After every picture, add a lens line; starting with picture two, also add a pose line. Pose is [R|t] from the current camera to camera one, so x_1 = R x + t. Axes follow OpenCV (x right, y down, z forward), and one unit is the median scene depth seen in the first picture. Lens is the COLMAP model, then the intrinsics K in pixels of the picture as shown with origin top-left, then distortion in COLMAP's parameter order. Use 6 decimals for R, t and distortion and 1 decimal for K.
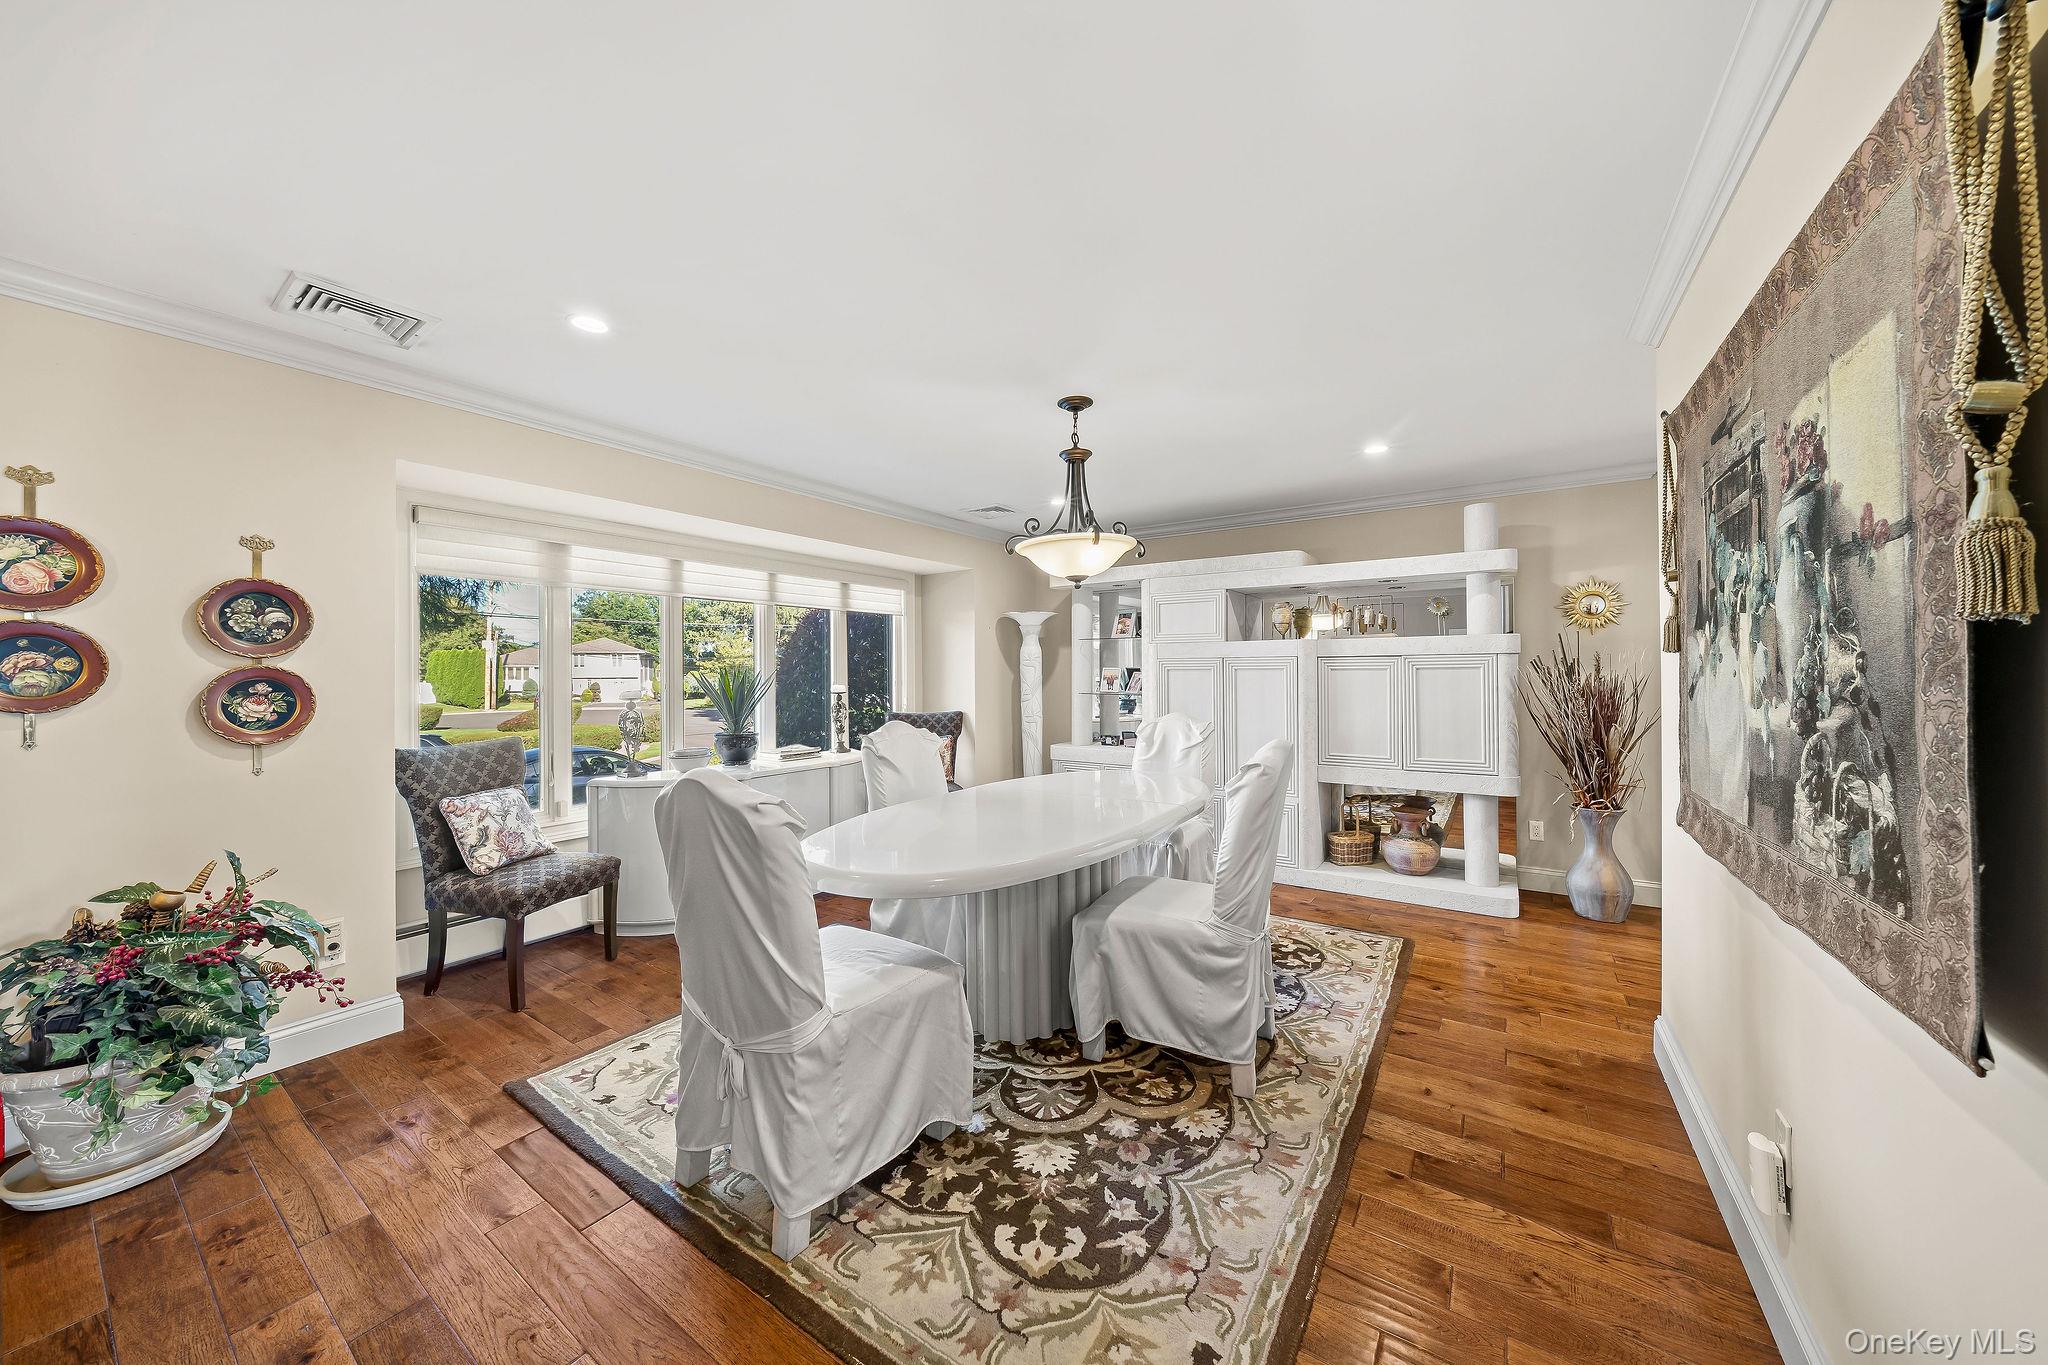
lens RADIAL K [[700.8, 0, 1031.4], [0, 700.8, 668.5], [0, 0, 1]] dist [-0.004808, 0.000154]
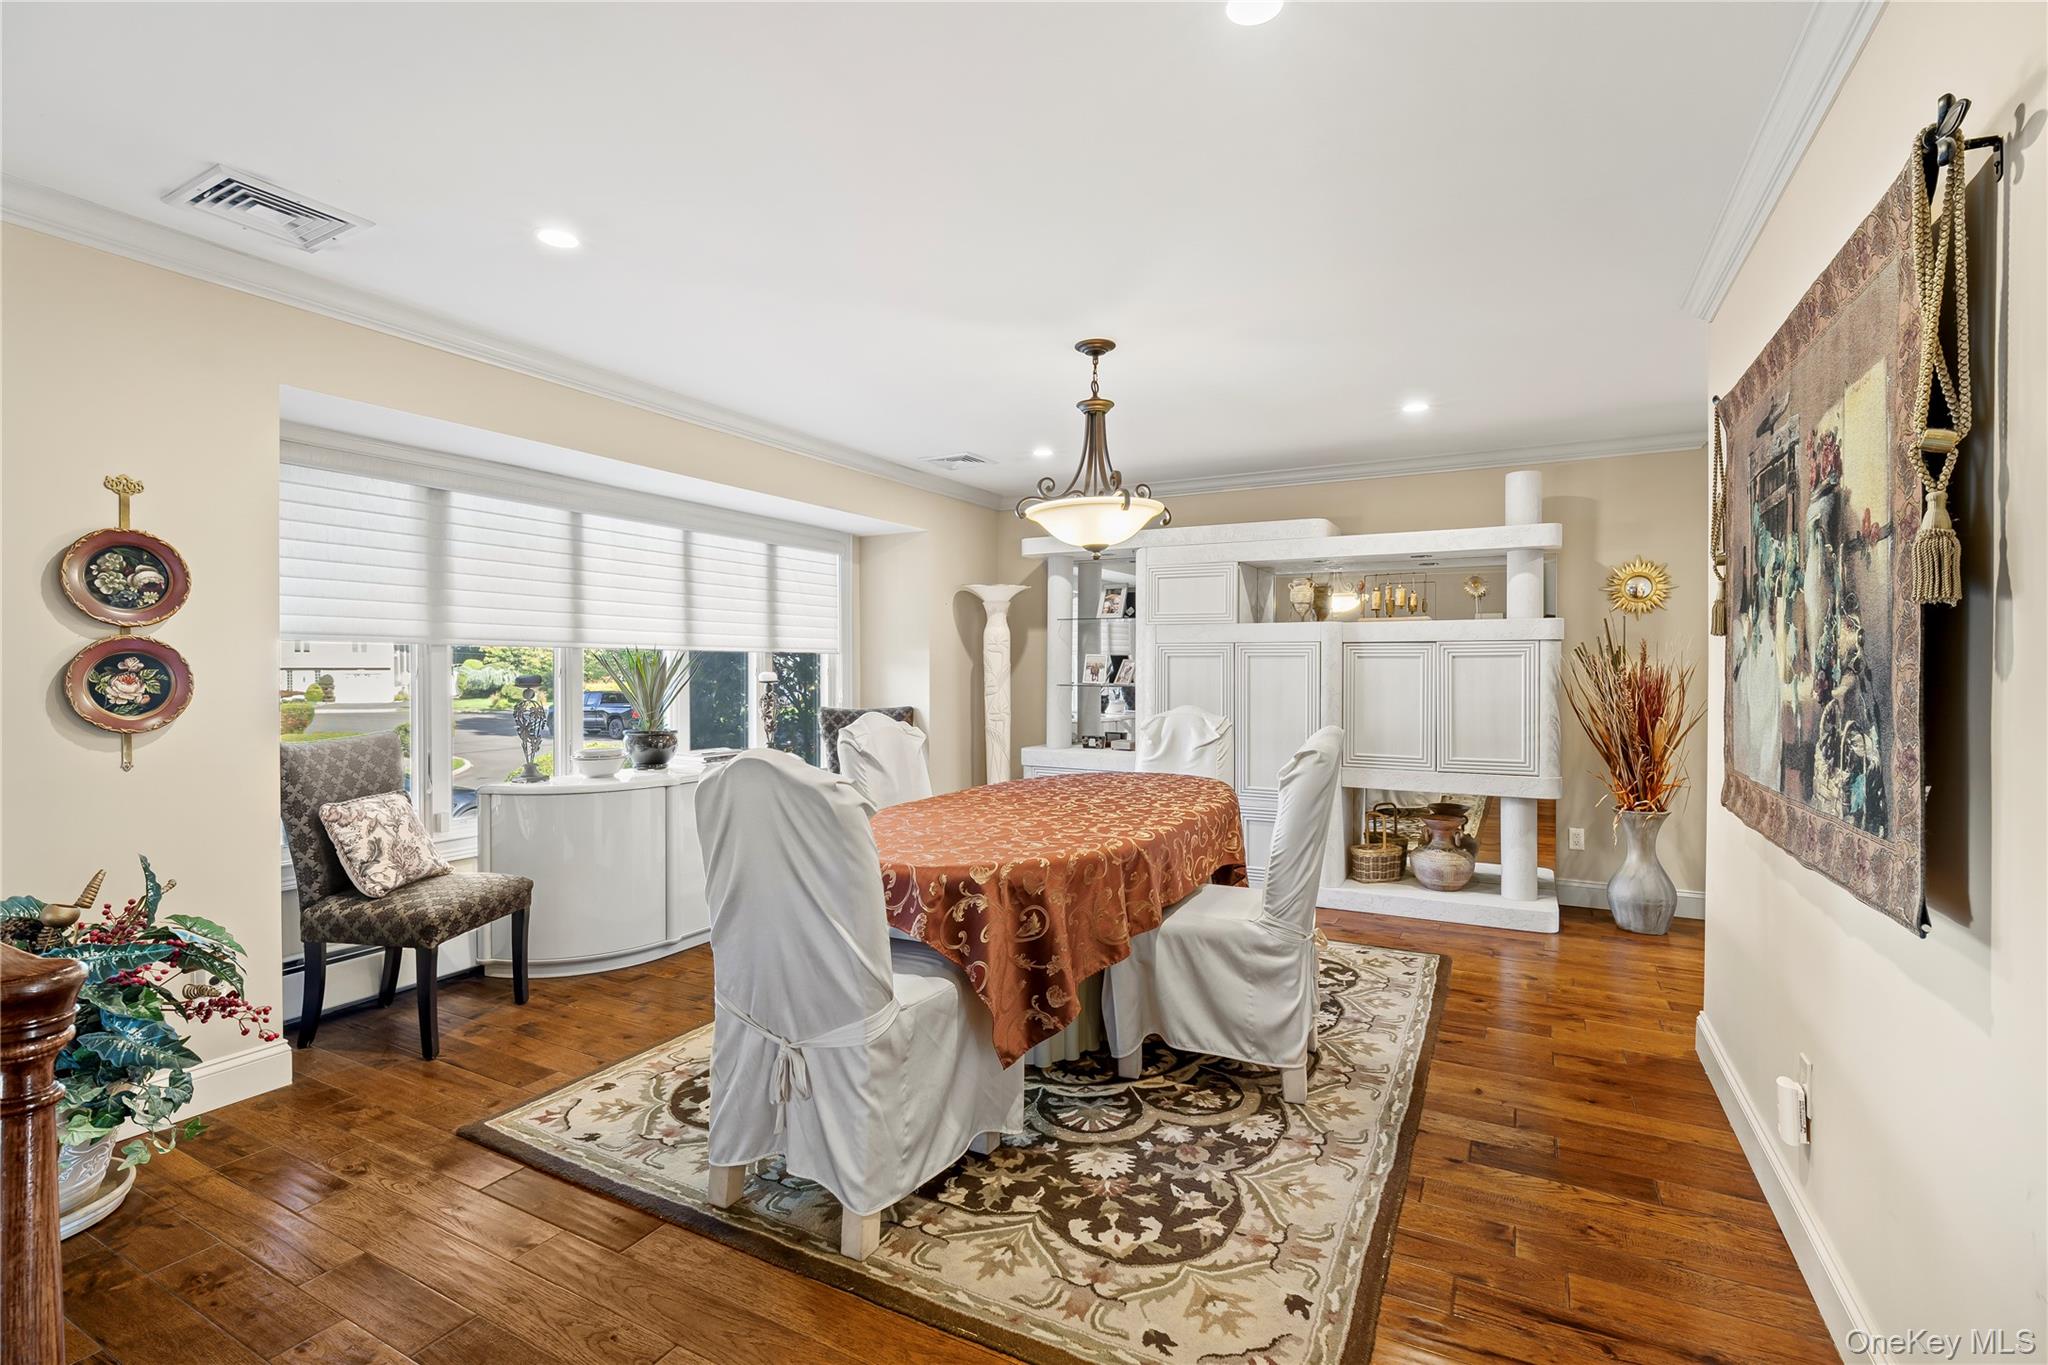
lens RADIAL K [[923.3, 0, 1036.3], [0, 923.3, 671.6], [0, 0, 1]] dist [-0.001862, -0.000335]
pose [[0.994466, 0.006275, 0.104876, -0.205777], [-0.007548, 0.999903, 0.011742, 0.020730], [-0.104792, -0.012469, 0.994416, -0.225815]]
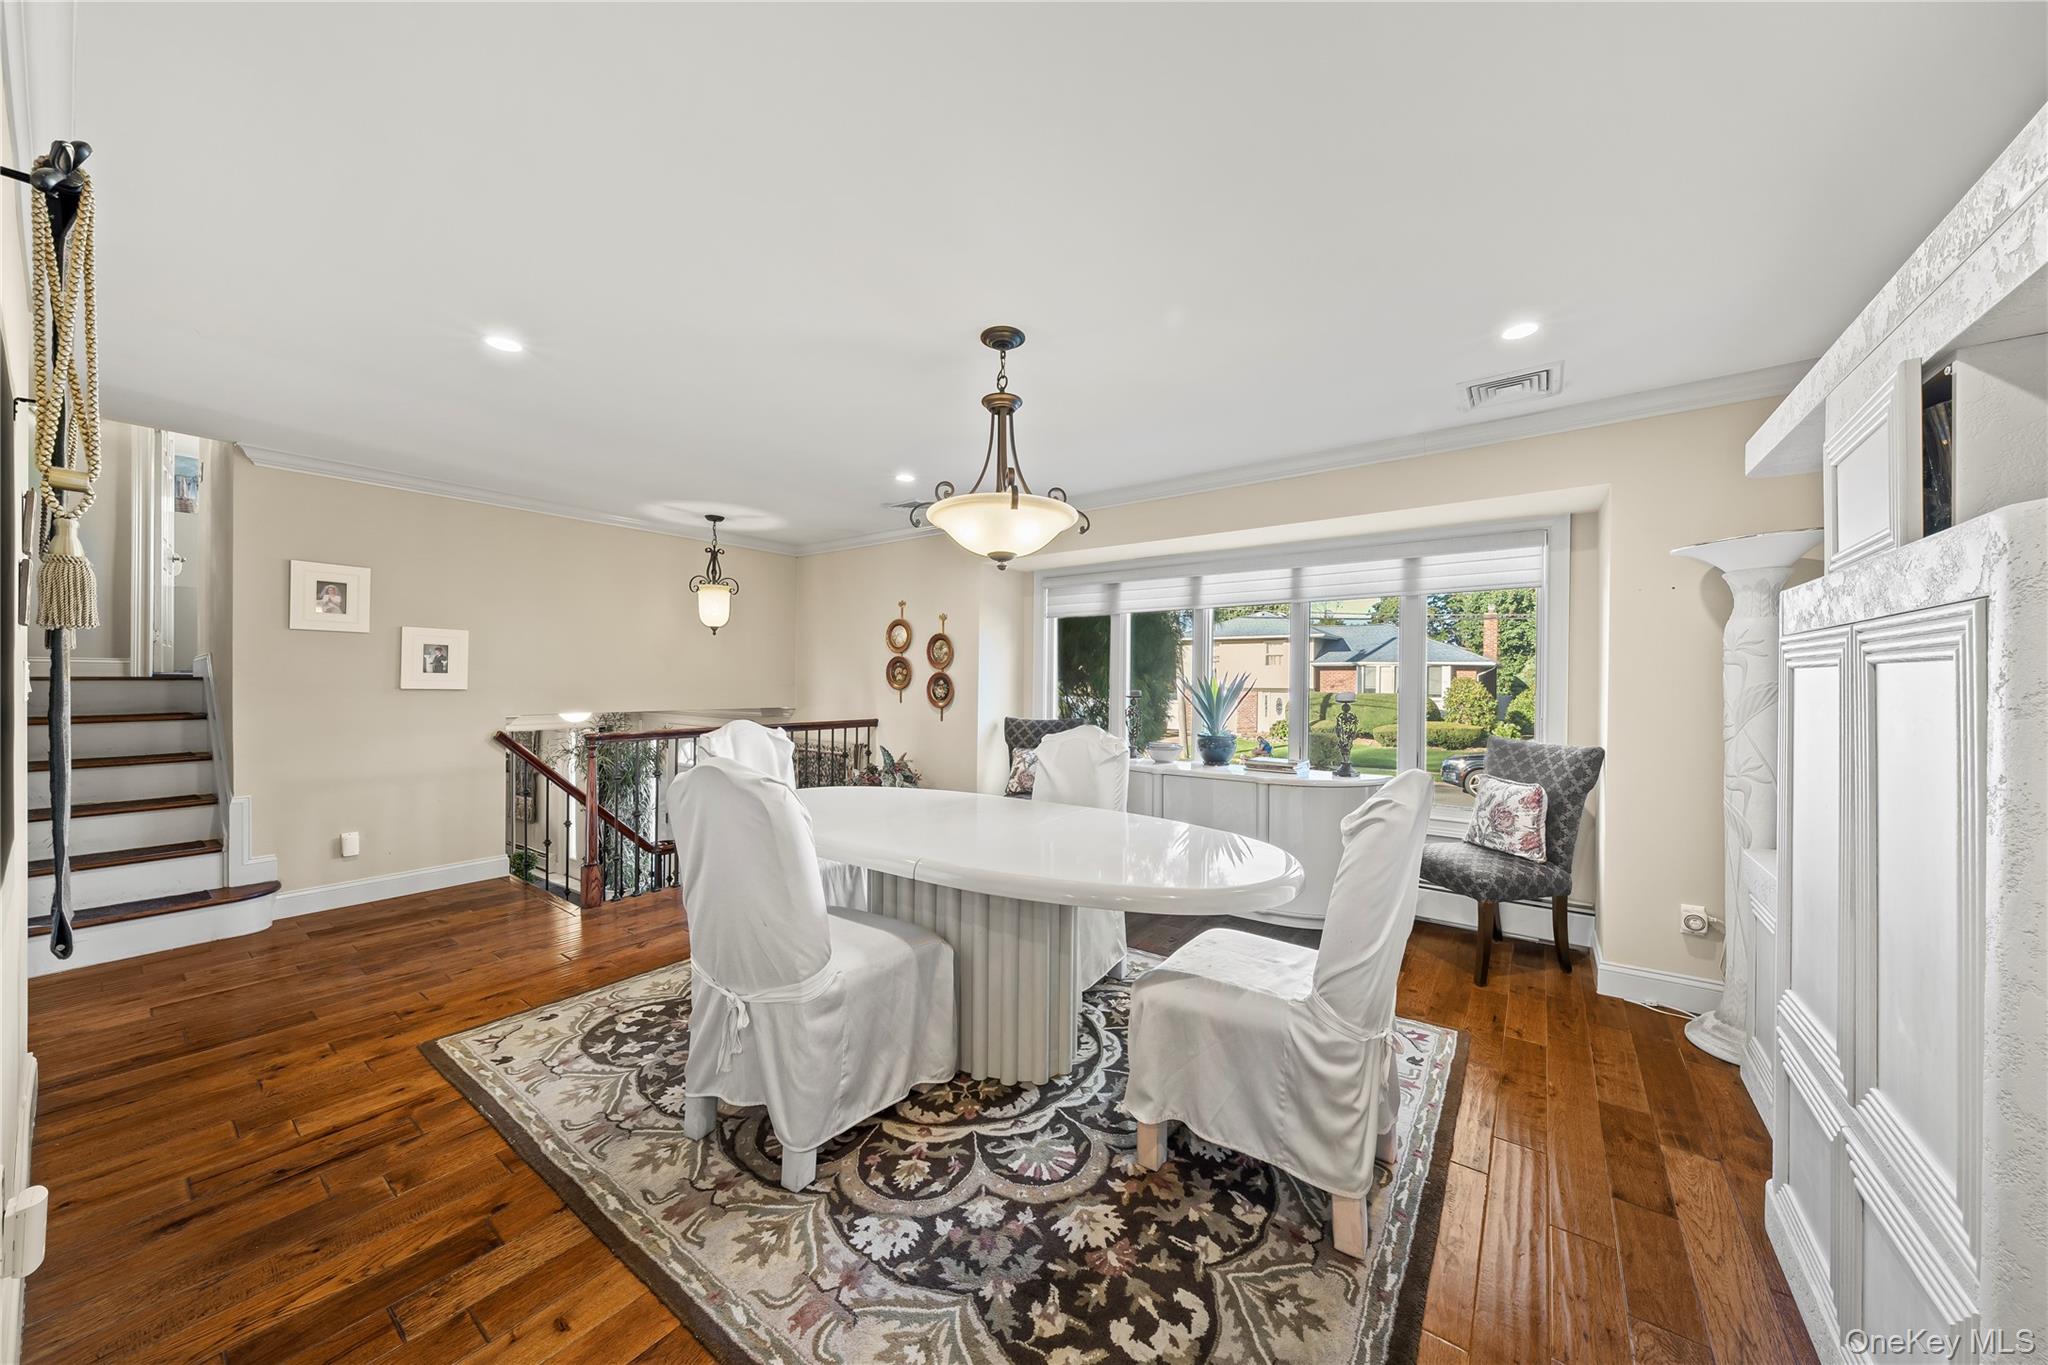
lens RADIAL K [[706.4, 0, 1035.6], [0, 706.4, 676.4], [0, 0, 1]] dist [-0.005346, 0.000132]
pose [[-0.039912, -0.000839, -0.999203, 1.401155], [0.000329, 1.000000, -0.000853, 0.015059], [0.999203, -0.000363, -0.039912, 1.715769]]
